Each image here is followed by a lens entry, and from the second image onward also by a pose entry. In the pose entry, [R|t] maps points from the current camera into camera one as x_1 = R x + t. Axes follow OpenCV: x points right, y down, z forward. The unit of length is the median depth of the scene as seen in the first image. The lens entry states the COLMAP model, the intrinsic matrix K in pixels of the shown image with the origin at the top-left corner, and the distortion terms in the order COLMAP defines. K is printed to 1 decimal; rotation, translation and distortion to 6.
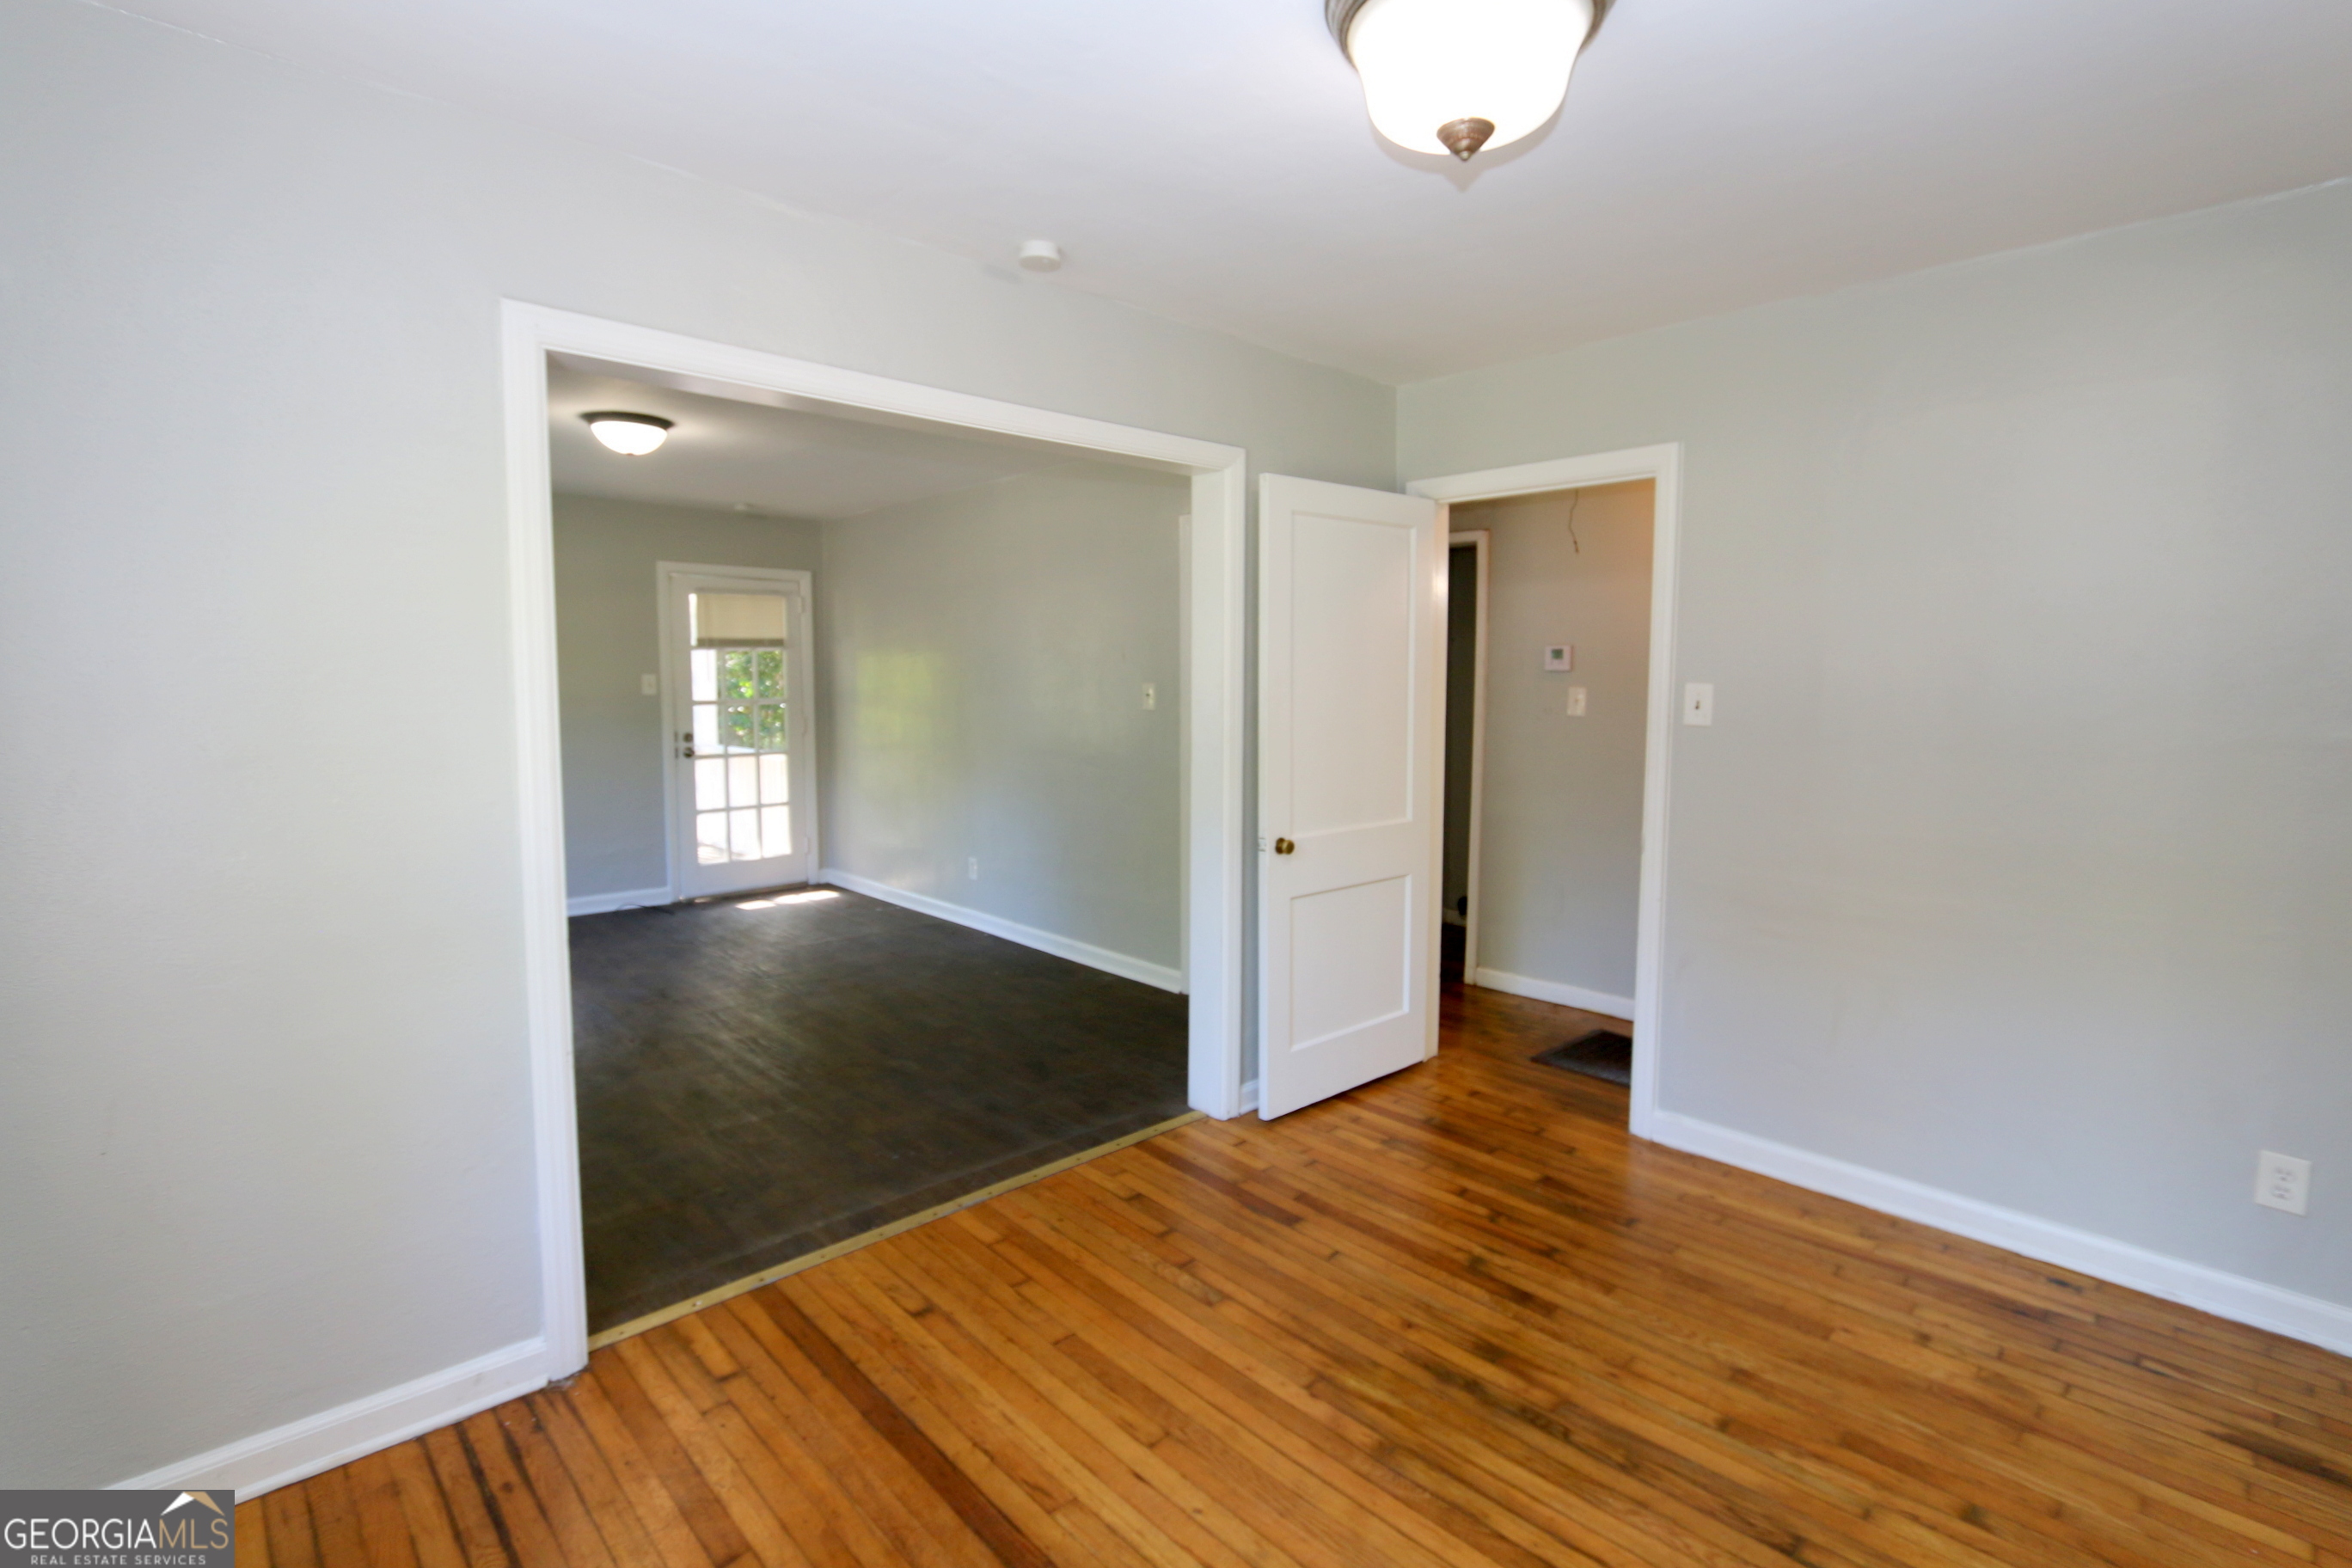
lens RADIAL K [[1092.6, 0, 1187.1], [0, 1092.6, 766.6], [0, 0, 1]] dist [-0.016219, 0.000606]
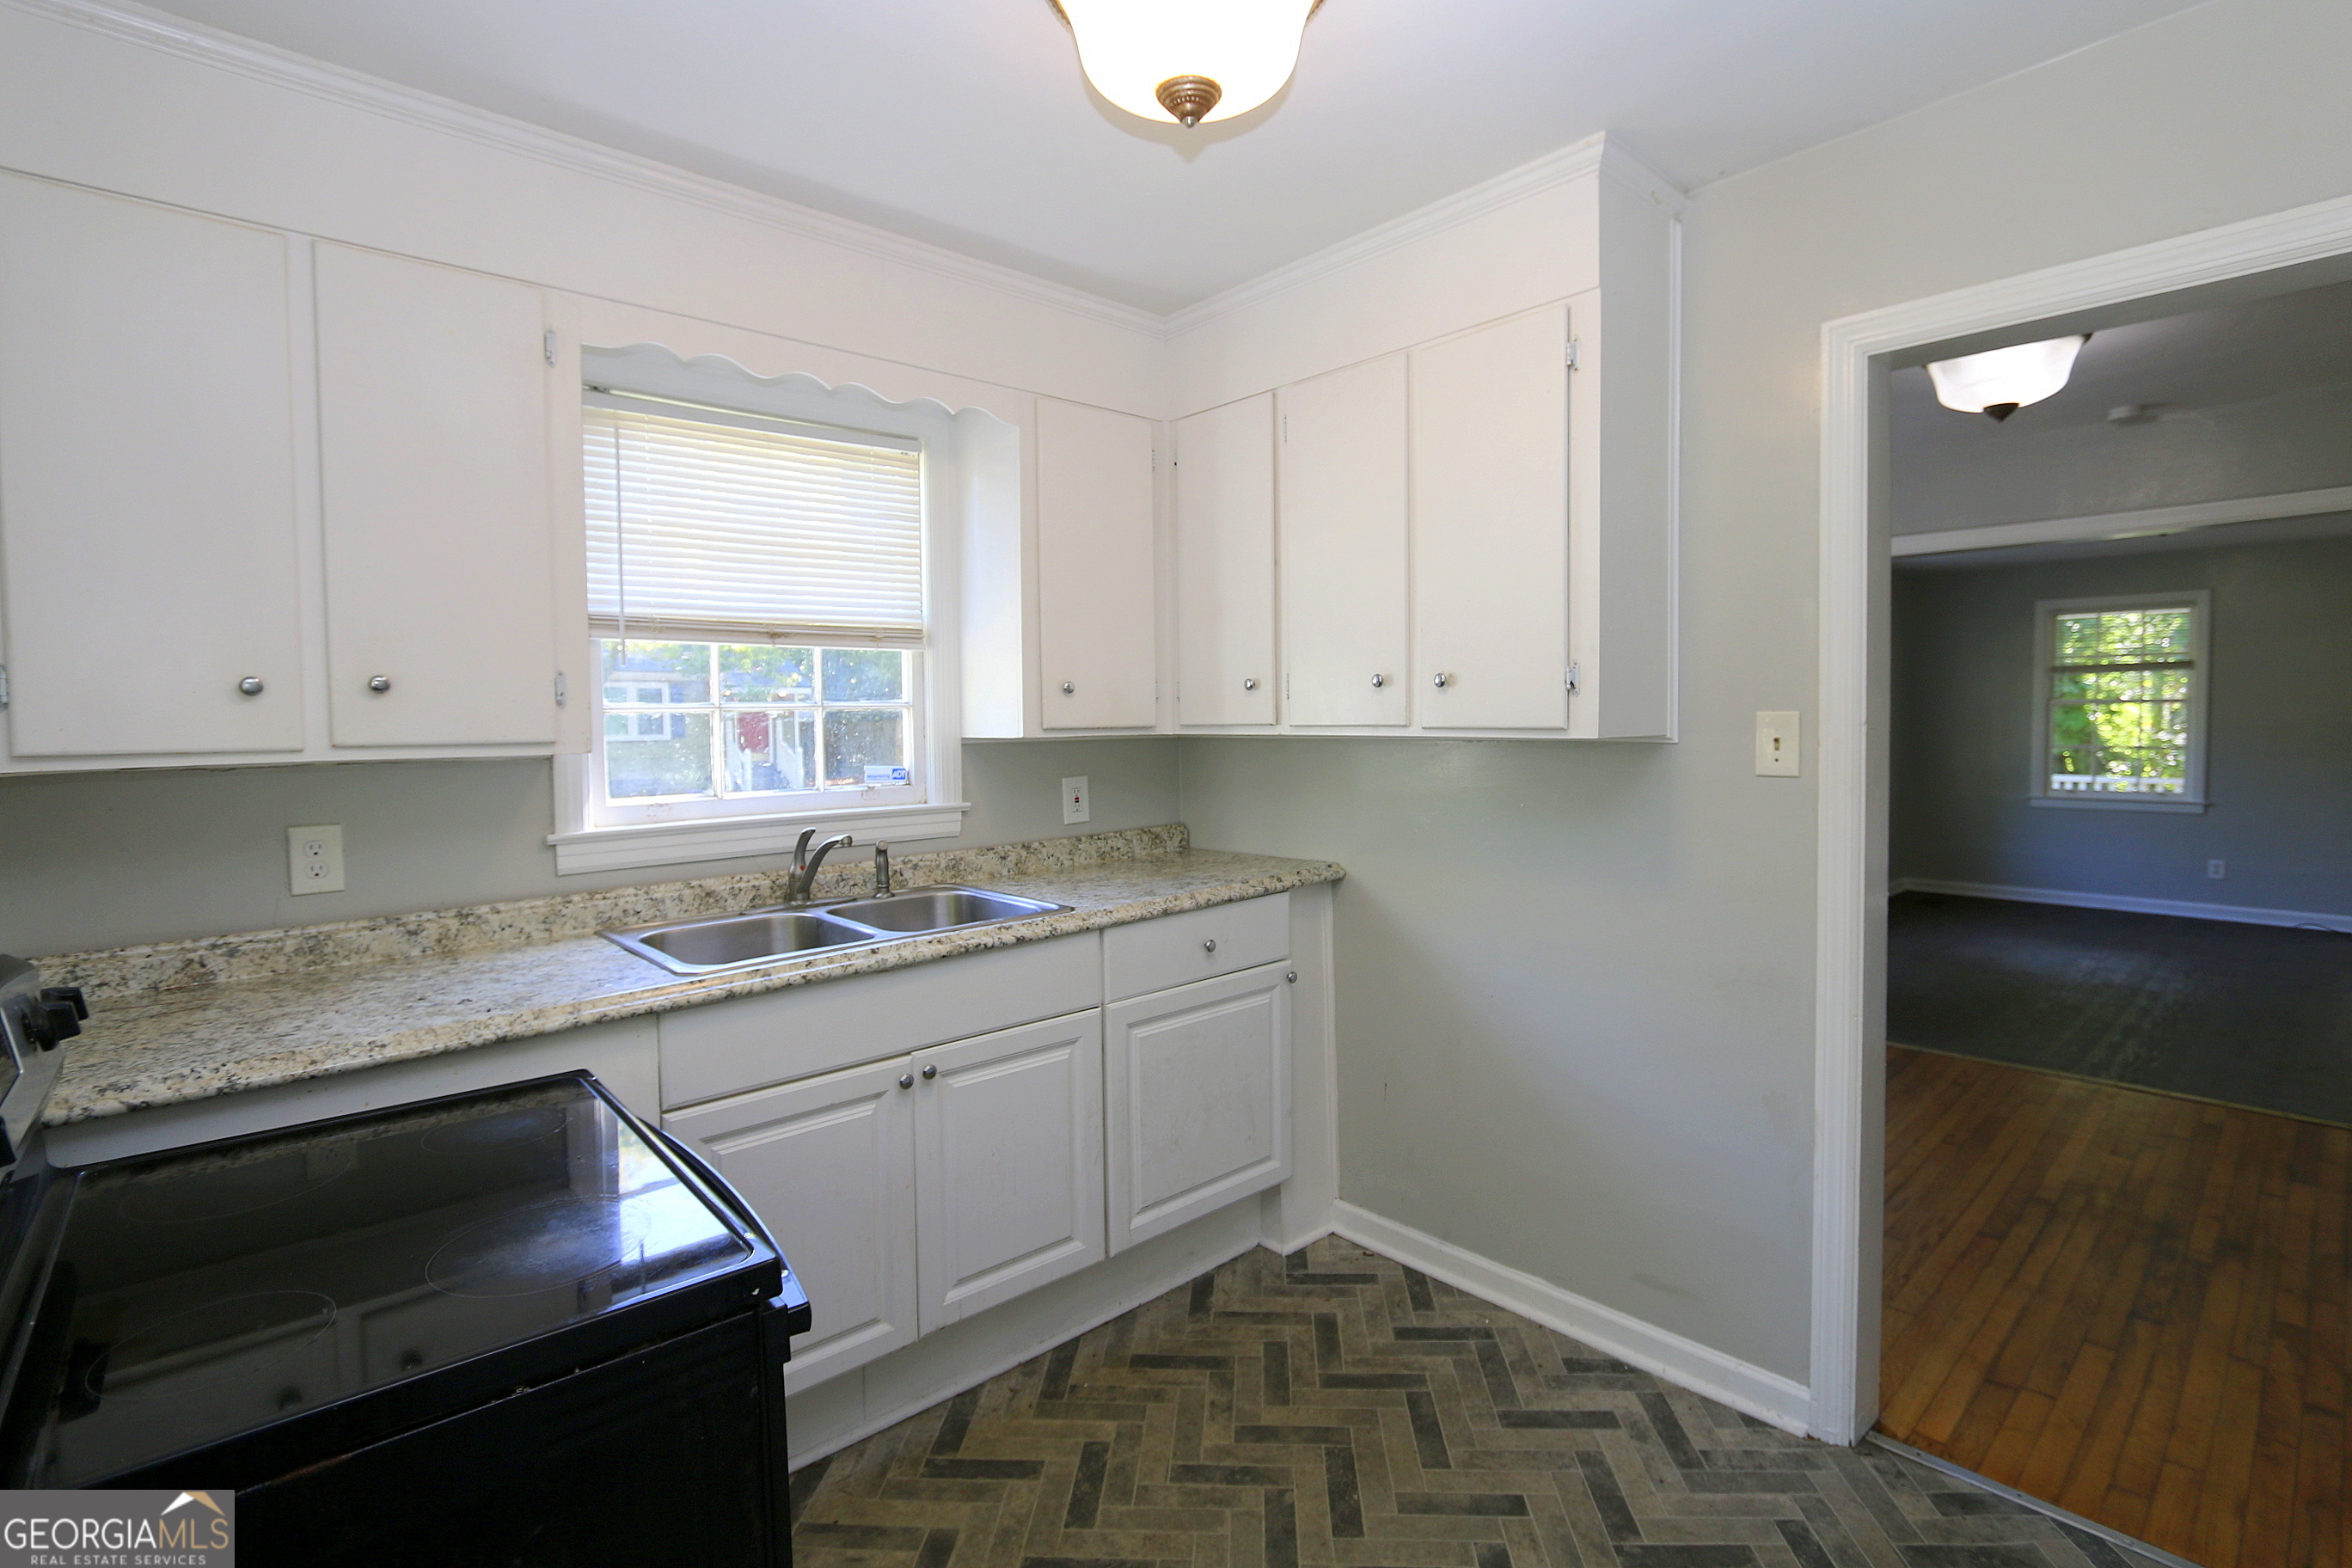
lens RADIAL K [[1092.6, 0, 1187.1], [0, 1092.6, 766.6], [0, 0, 1]] dist [-0.016219, 0.000606]
pose [[-0.020251, 0.042040, -0.998911, 1.342248], [-0.074988, 0.996237, 0.043448, 0.028826], [0.996979, 0.075786, -0.017022, -0.186128]]
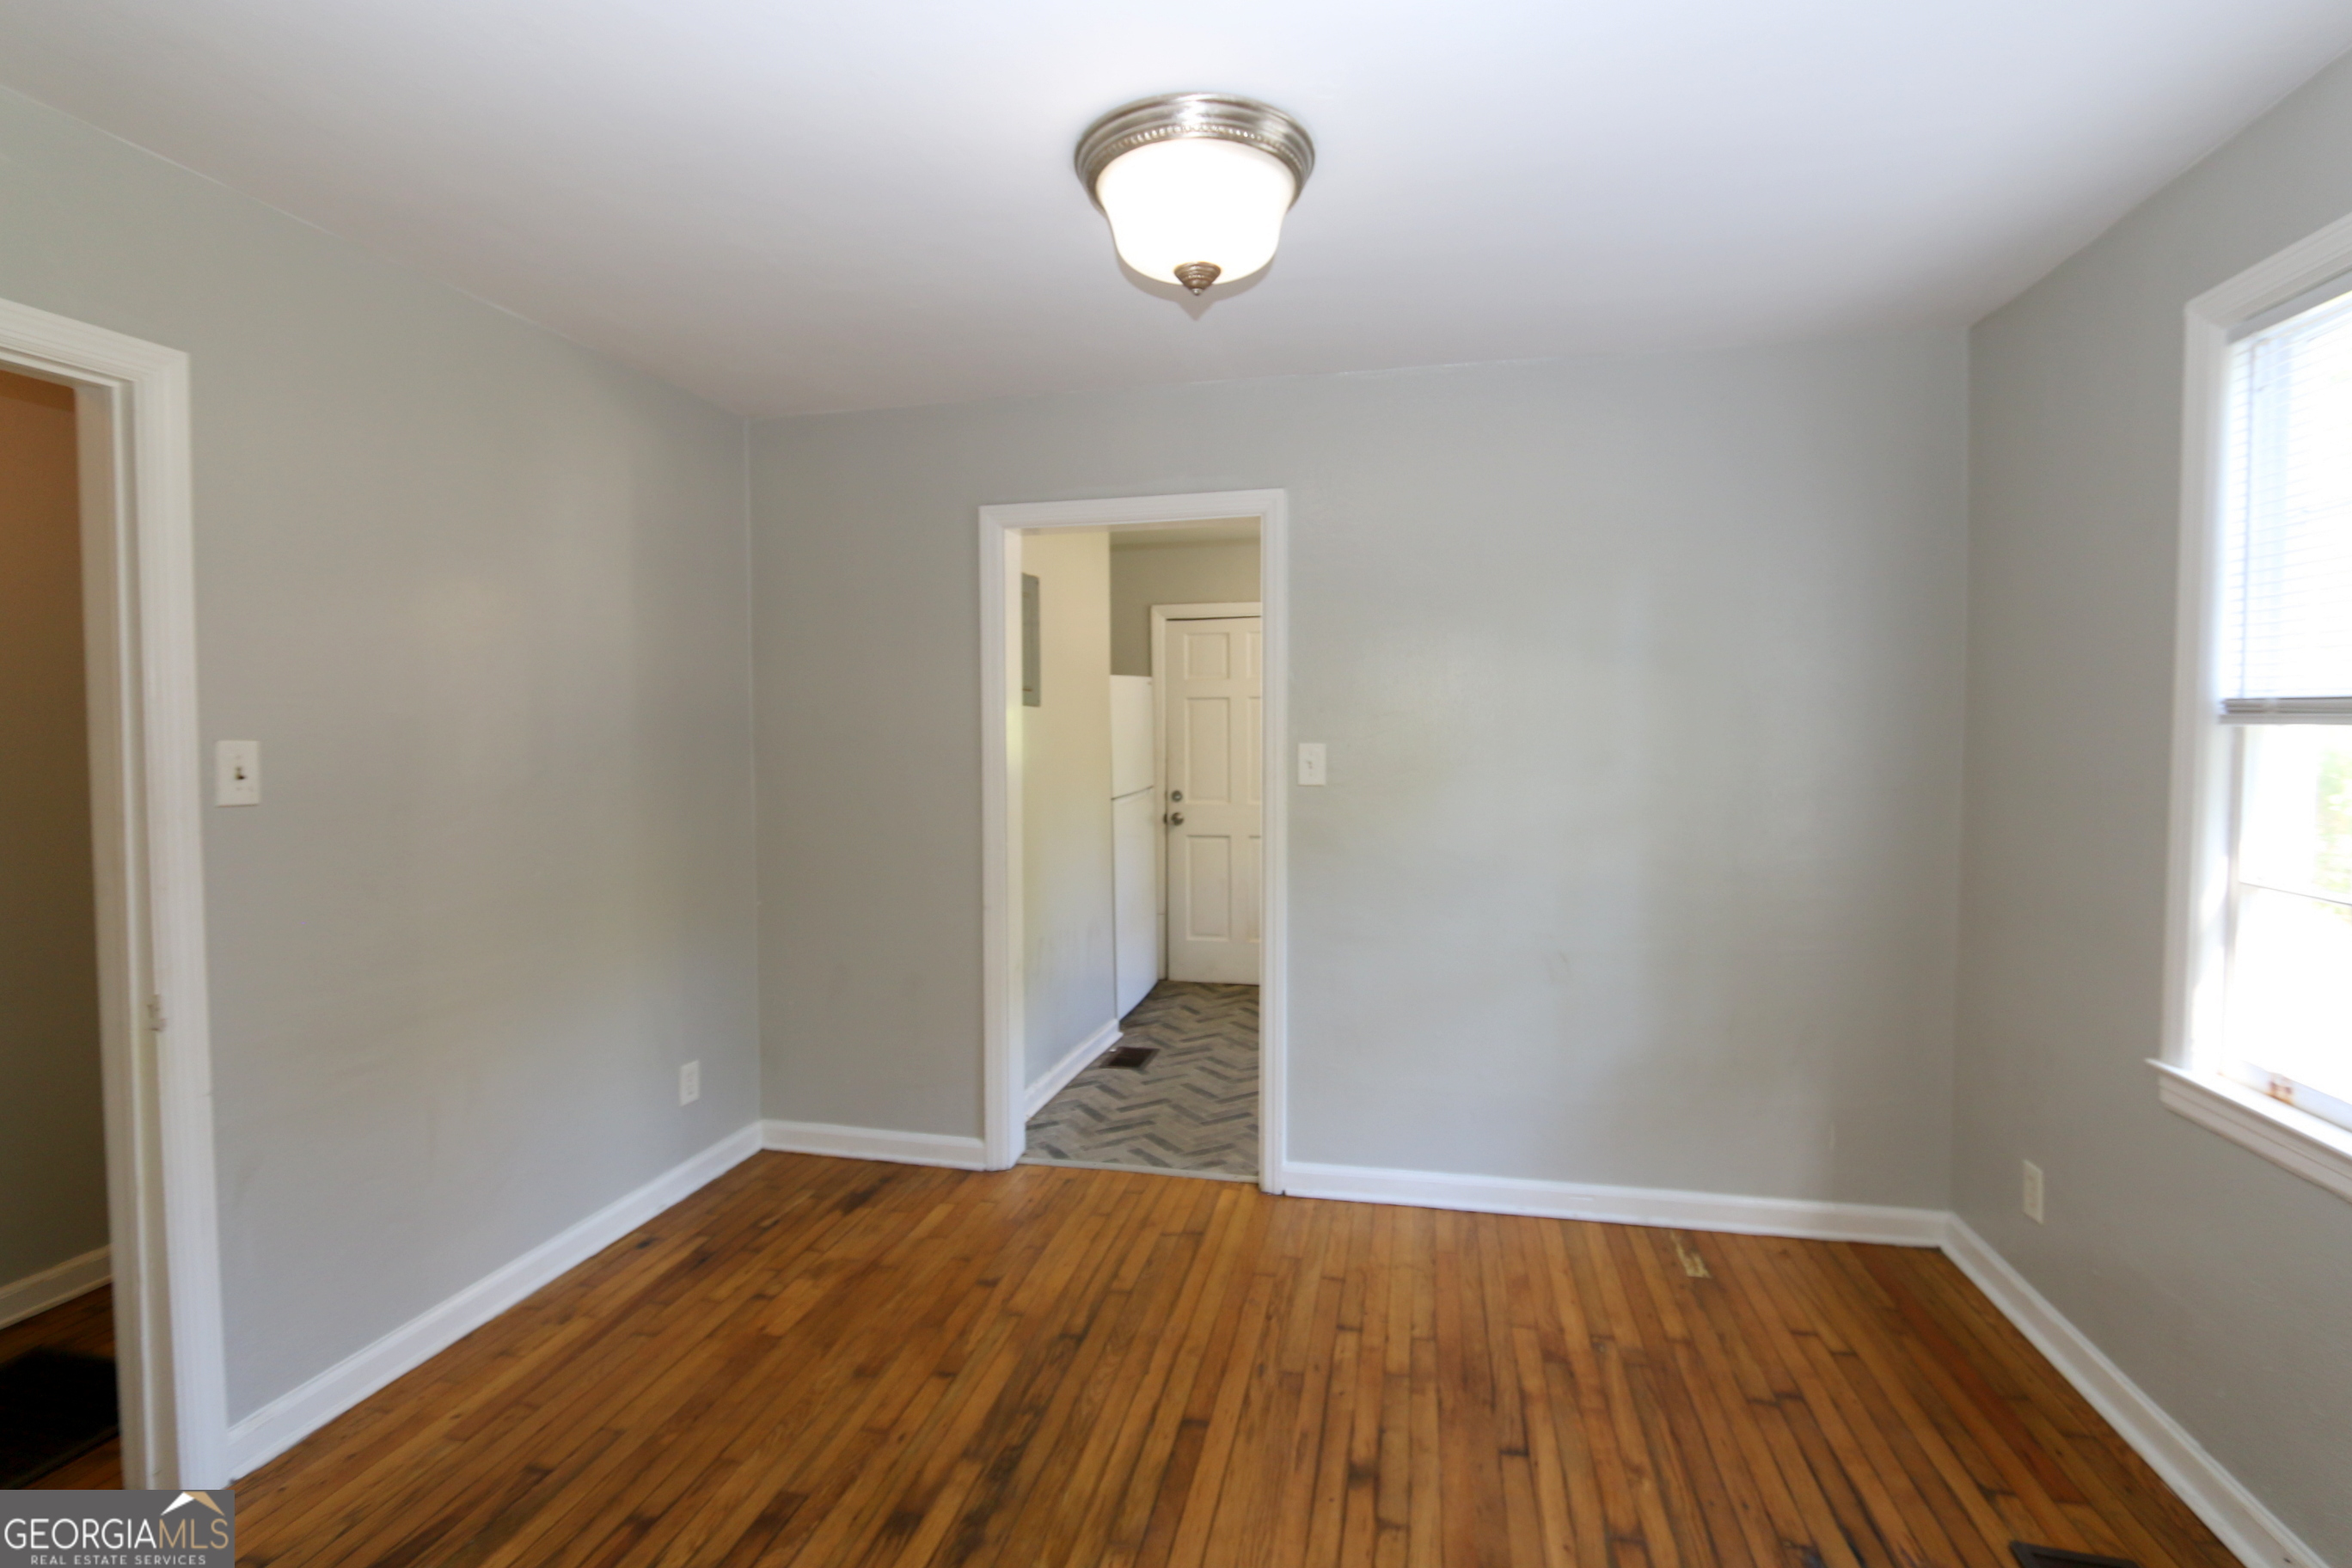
lens RADIAL K [[1107.9, 0, 1191.0], [0, 1107.9, 770.1], [0, 0, 1]] dist [-0.019151, -0.000101]
pose [[-0.563071, -0.034543, 0.825686, -0.477257], [0.072775, 0.993172, 0.091178, -0.093986], [-0.823198, 0.111429, -0.556712, 1.096390]]
